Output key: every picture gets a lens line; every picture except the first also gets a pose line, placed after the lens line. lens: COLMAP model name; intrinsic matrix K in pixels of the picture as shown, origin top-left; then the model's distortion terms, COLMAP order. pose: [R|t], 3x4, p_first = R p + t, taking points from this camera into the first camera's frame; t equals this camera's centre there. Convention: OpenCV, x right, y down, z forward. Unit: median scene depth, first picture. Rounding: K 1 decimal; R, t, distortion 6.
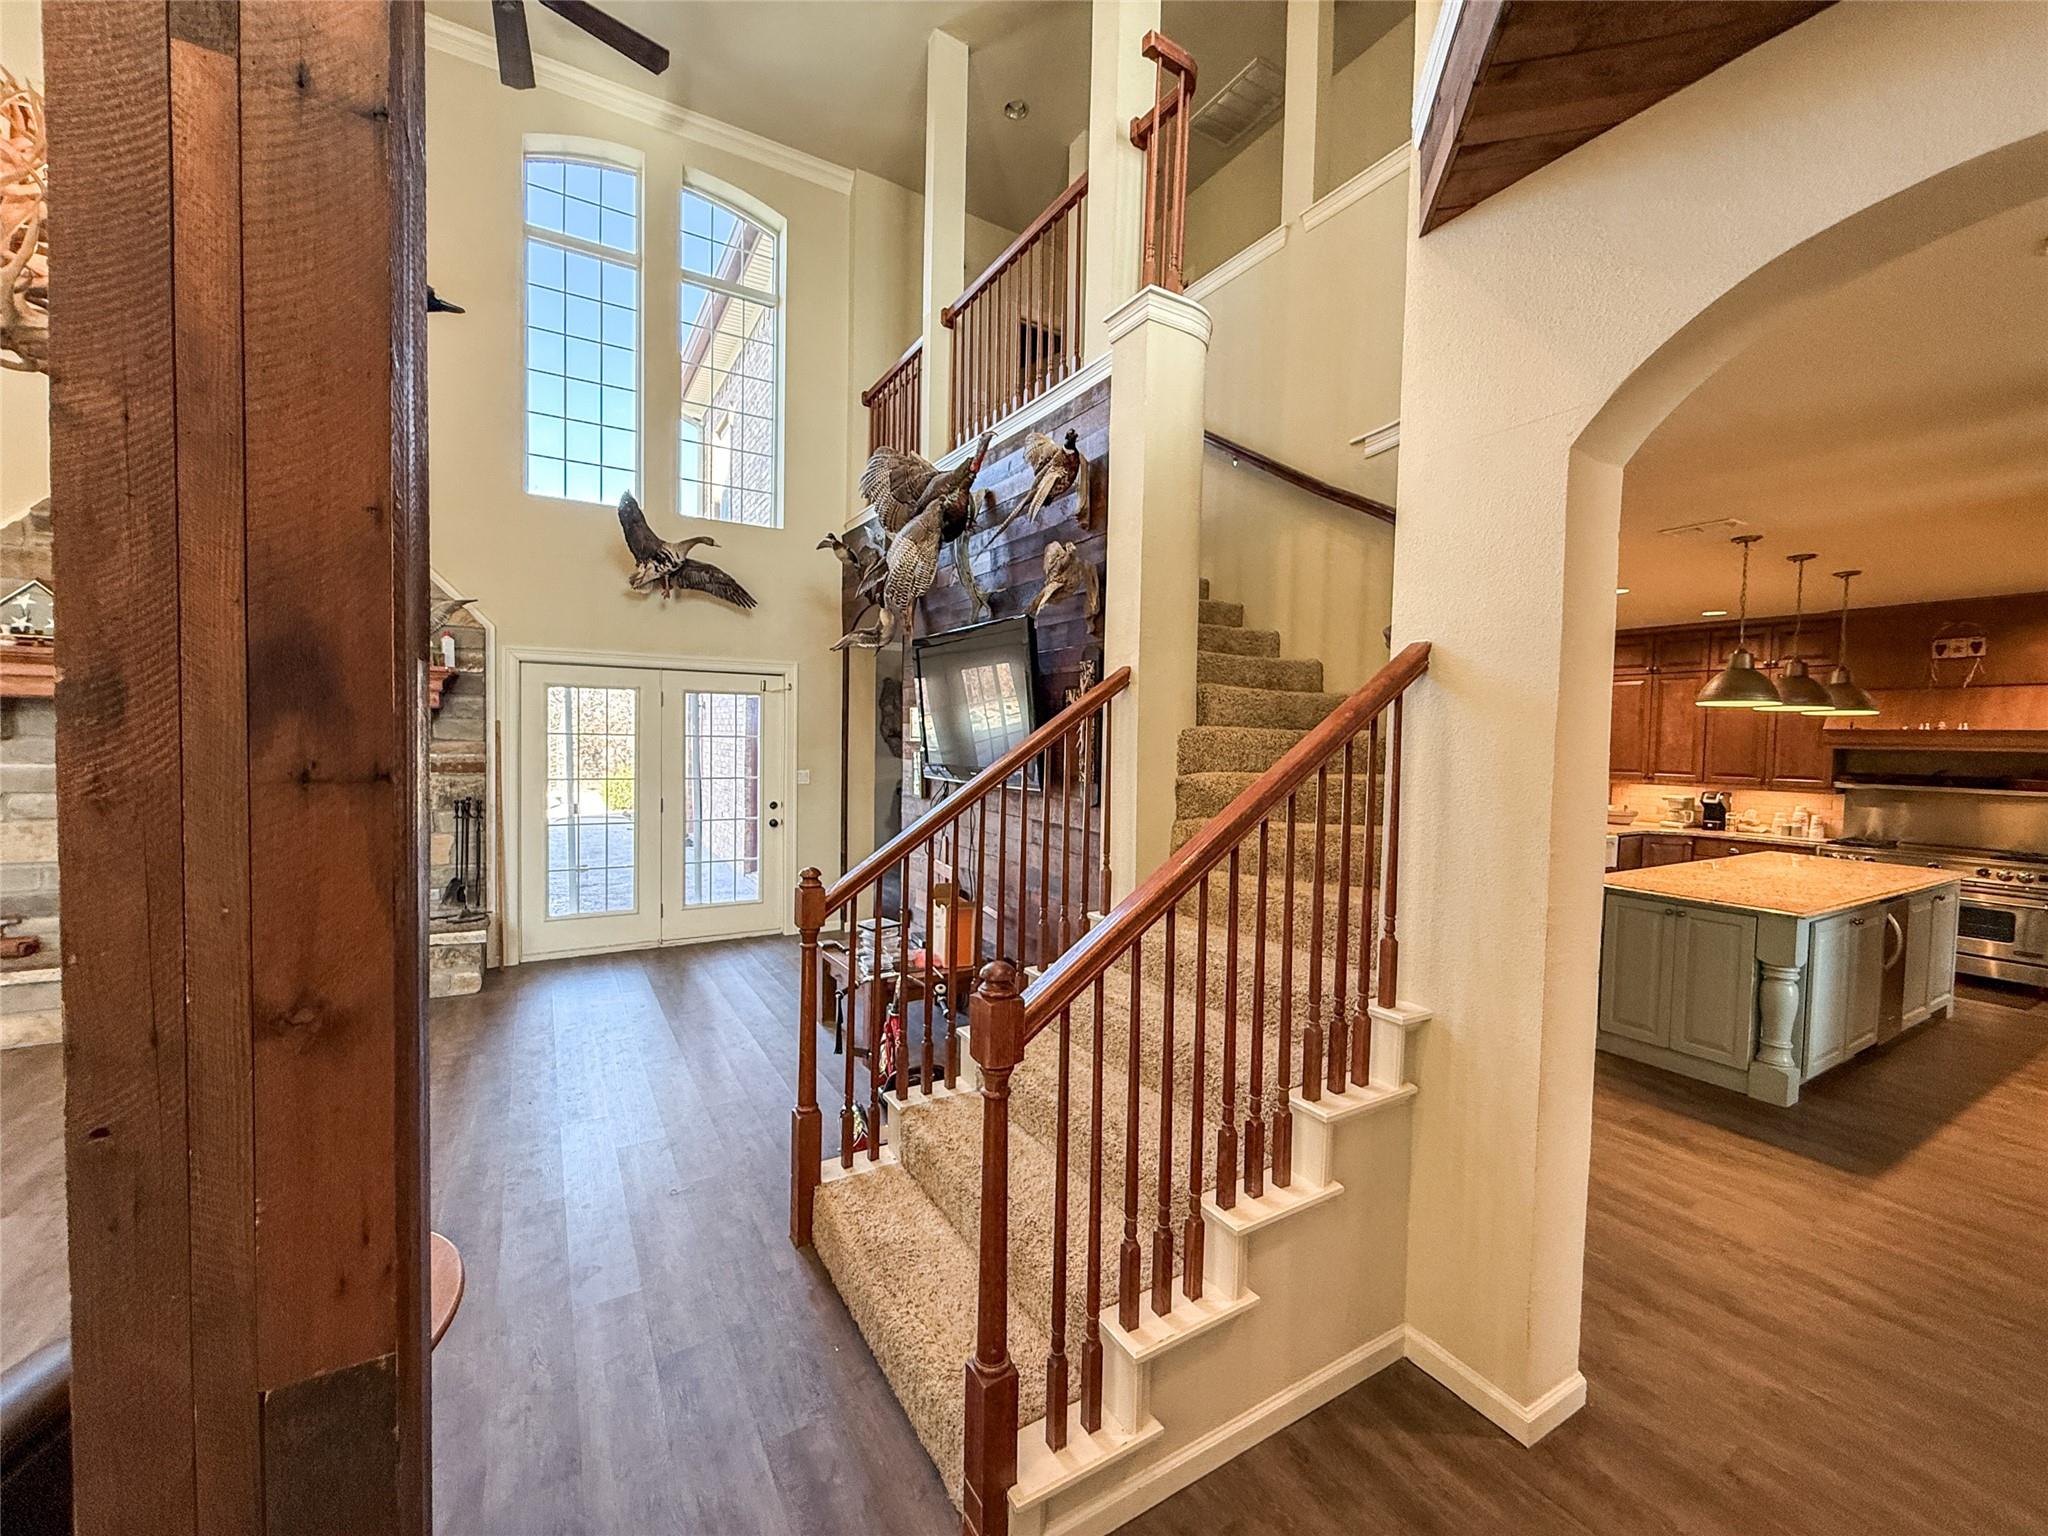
lens RADIAL K [[825.1, 0, 1024.9], [0, 825.1, 765.1], [0, 0, 1]] dist [0.001854, 0.000002]
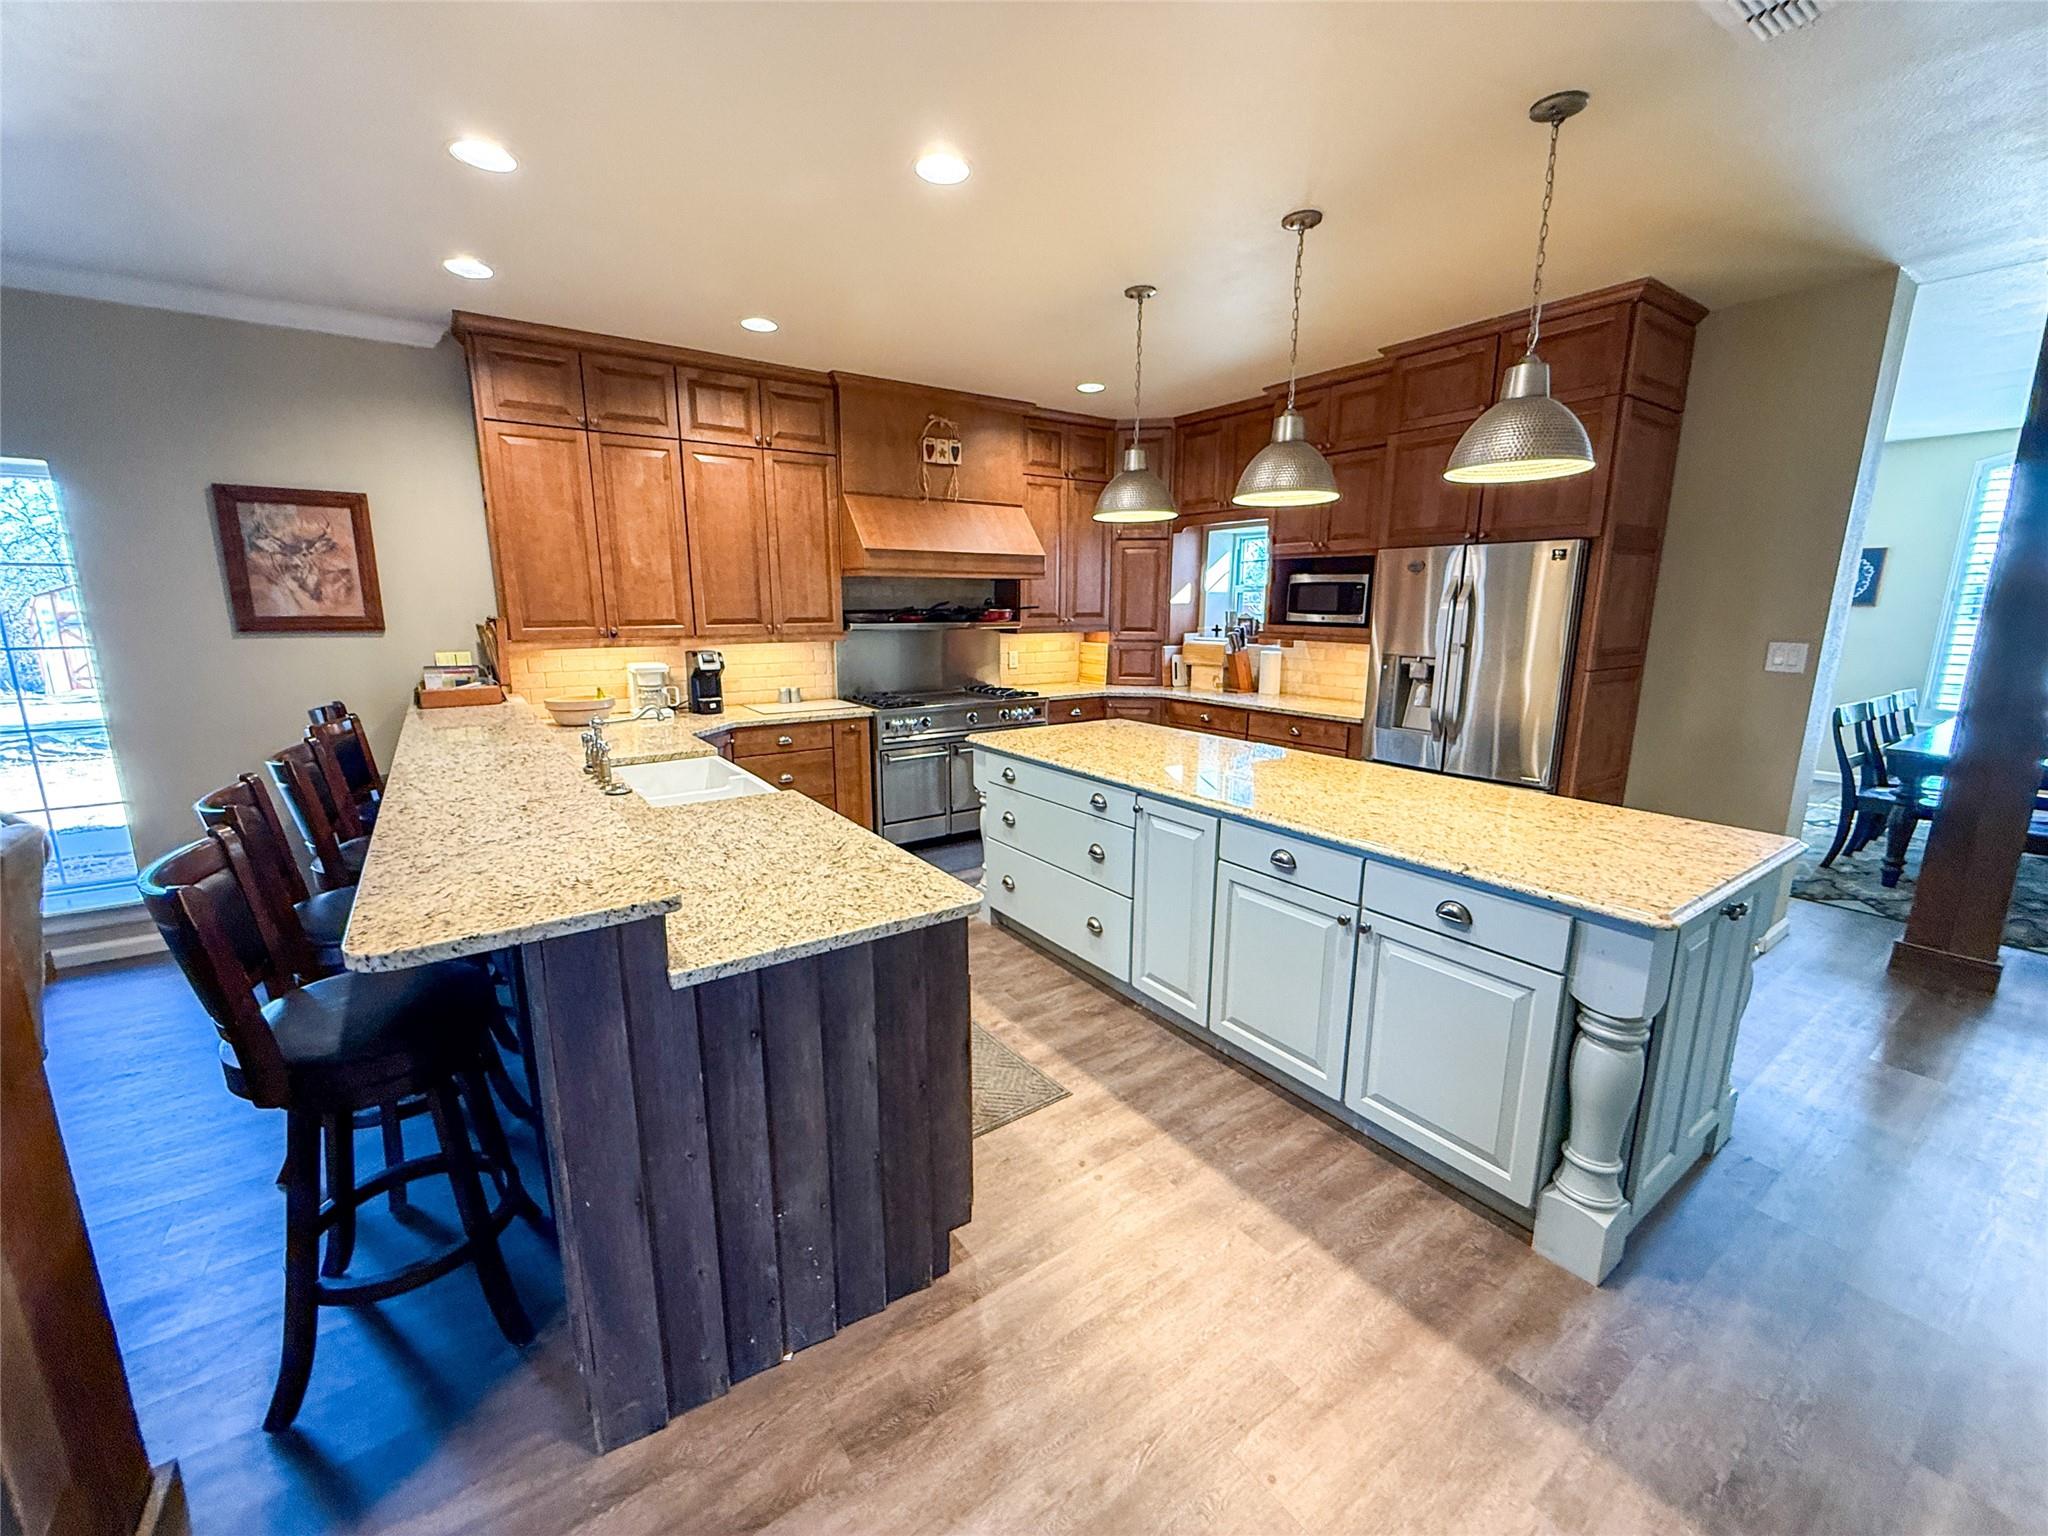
lens RADIAL K [[825.1, 0, 1030.7], [0, 825.1, 770.8], [0, 0, 1]] dist [0.001854, 0.000002]
pose [[-0.098655, -0.219482, 0.970616, 0.207190], [0.037378, 0.973868, 0.224017, -0.009539], [-0.994419, 0.058380, -0.087874, 0.861148]]
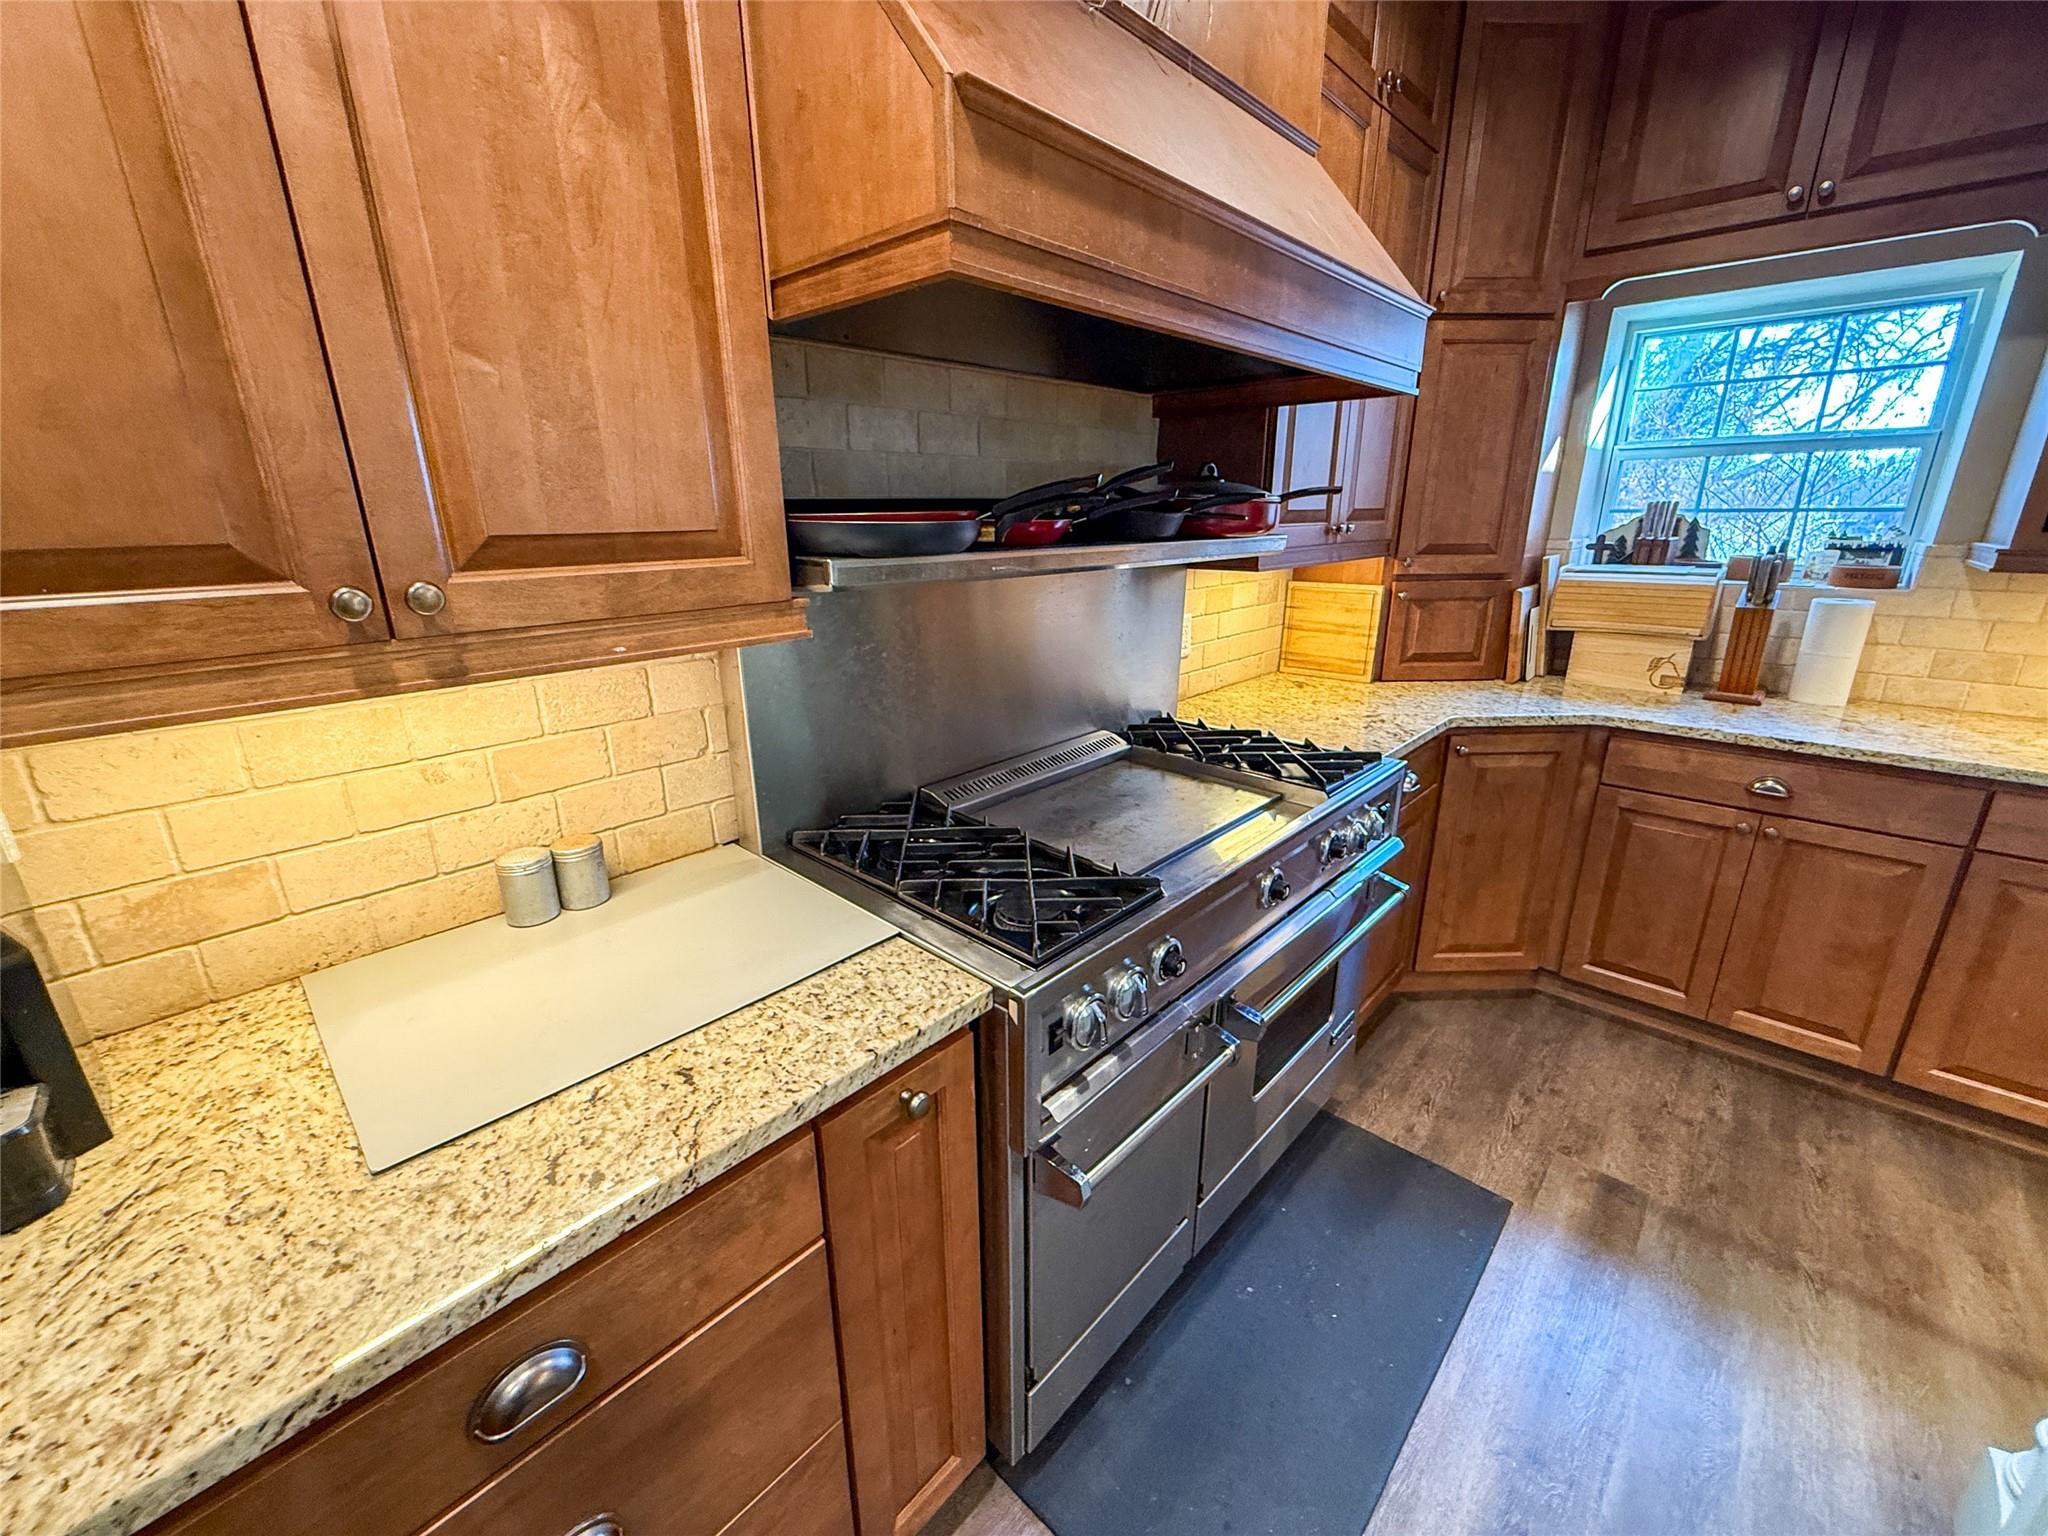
lens RADIAL K [[825.1, 0, 1015.5], [0, 825.1, 773.5], [0, 0, 1]] dist [0.001854, 0.000002]
pose [[-0.277402, -0.307113, 0.910346, 0.774811], [0.044451, 0.942415, 0.331477, 0.008736], [-0.959725, 0.132418, -0.247776, 0.953818]]
